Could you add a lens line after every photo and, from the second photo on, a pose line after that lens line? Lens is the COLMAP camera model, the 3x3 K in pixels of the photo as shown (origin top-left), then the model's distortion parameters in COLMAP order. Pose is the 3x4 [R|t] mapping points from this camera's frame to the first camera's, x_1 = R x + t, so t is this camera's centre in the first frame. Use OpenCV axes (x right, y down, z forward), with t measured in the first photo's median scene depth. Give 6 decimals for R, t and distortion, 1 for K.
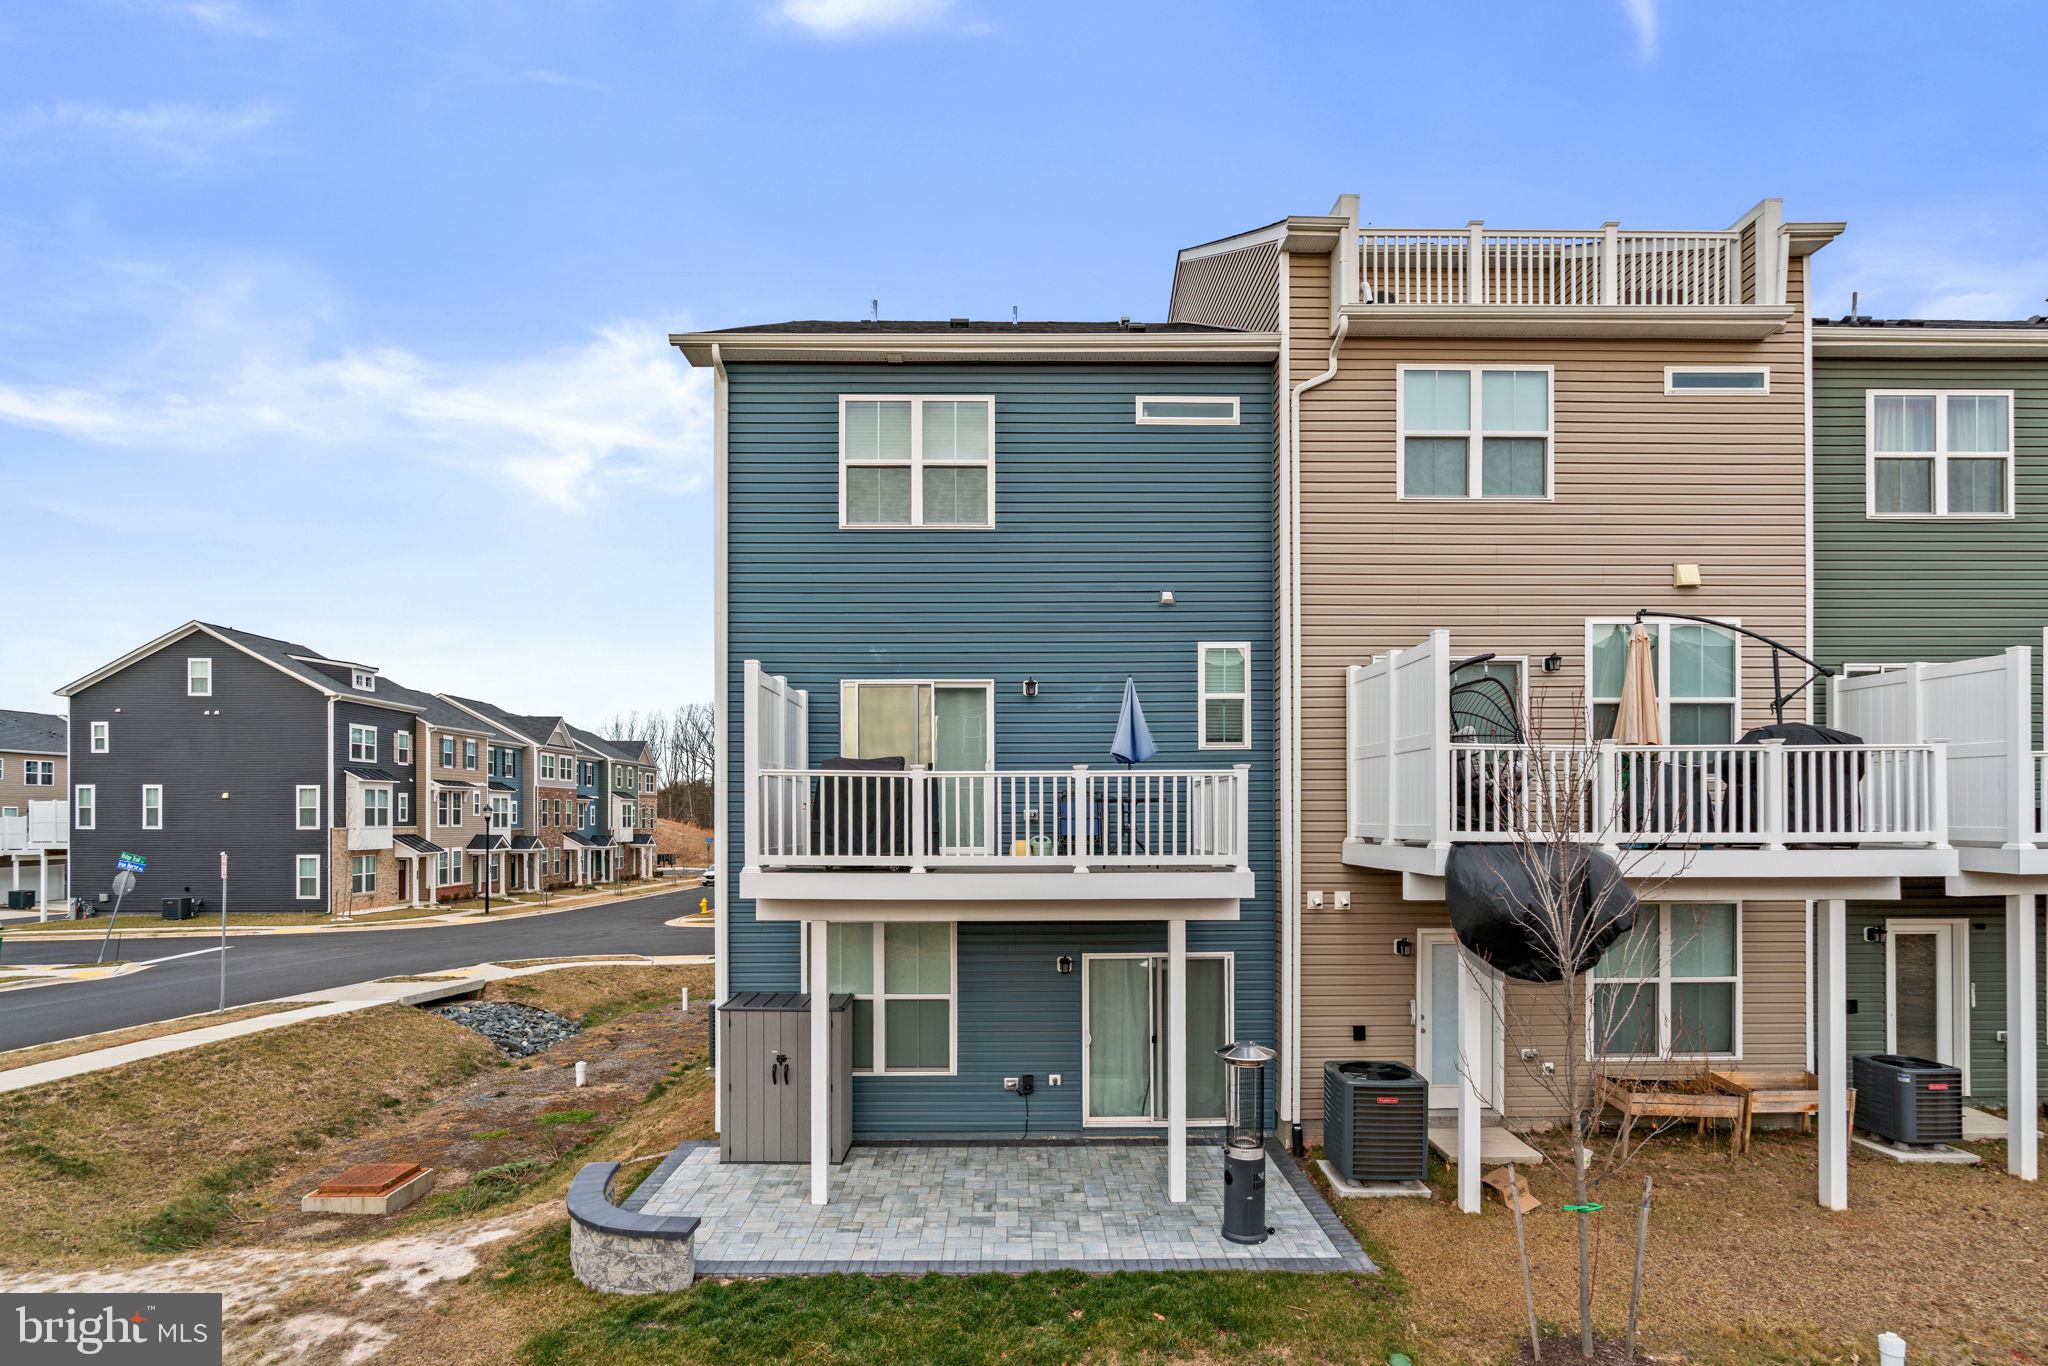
lens RADIAL K [[960.8, 0, 1024.1], [0, 960.8, 572.8], [0, 0, 1]] dist [-0.004200, -0.000899]
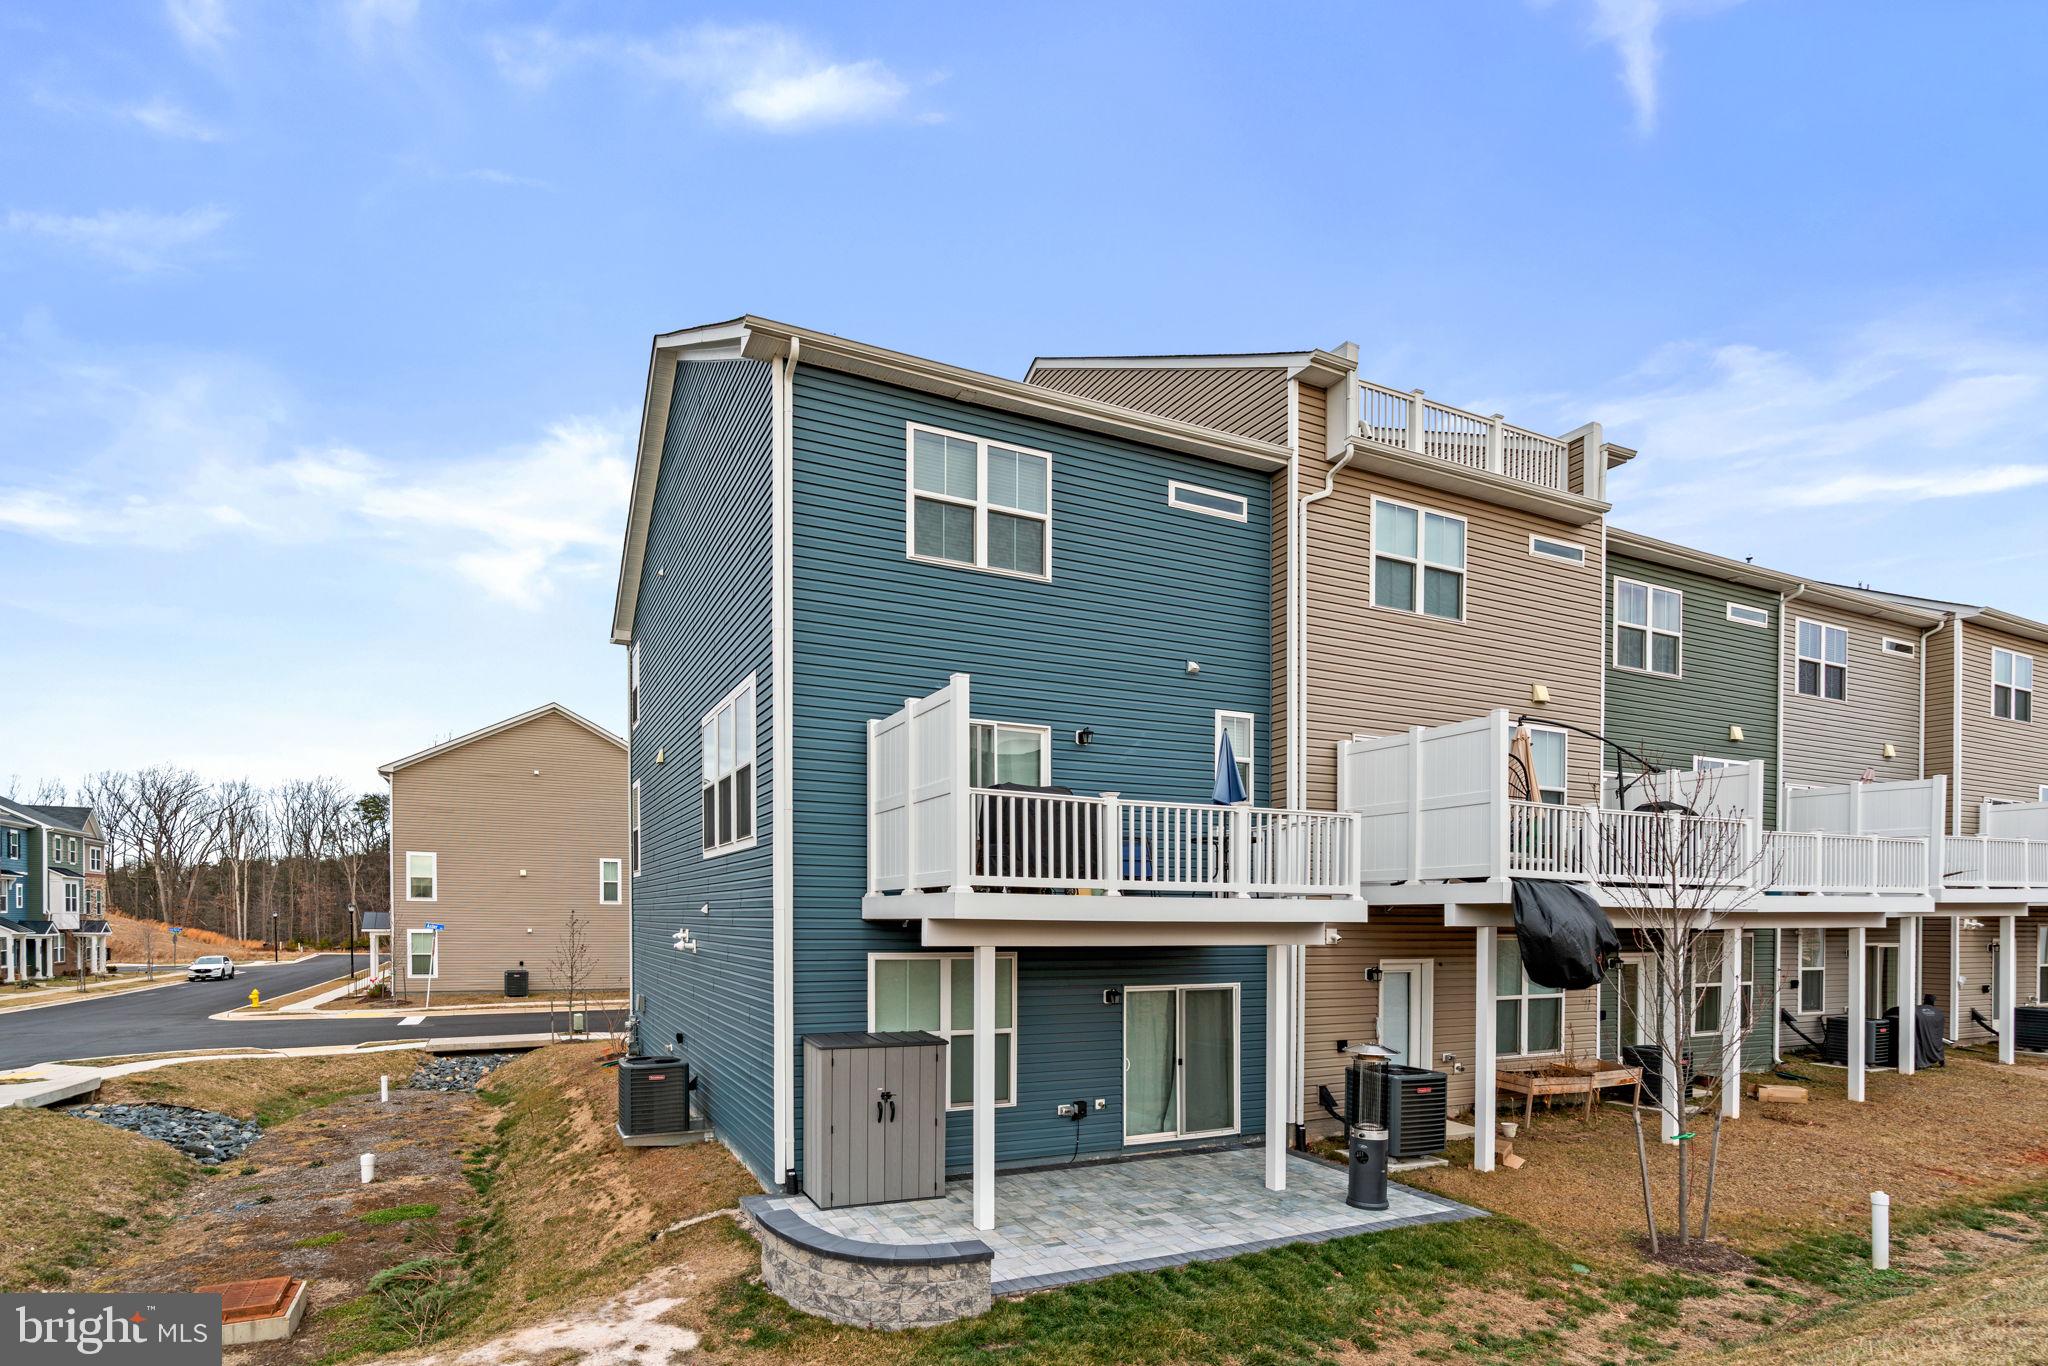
lens RADIAL K [[928.2, 0, 993.7], [0, 928.2, 690.6], [0, 0, 1]] dist [-0.004248, 0.000196]
pose [[0.921500, 0.101939, 0.374763, -0.455589], [-0.107963, 0.994143, -0.004946, 0.082309], [-0.373072, -0.035903, 0.927108, 0.098622]]
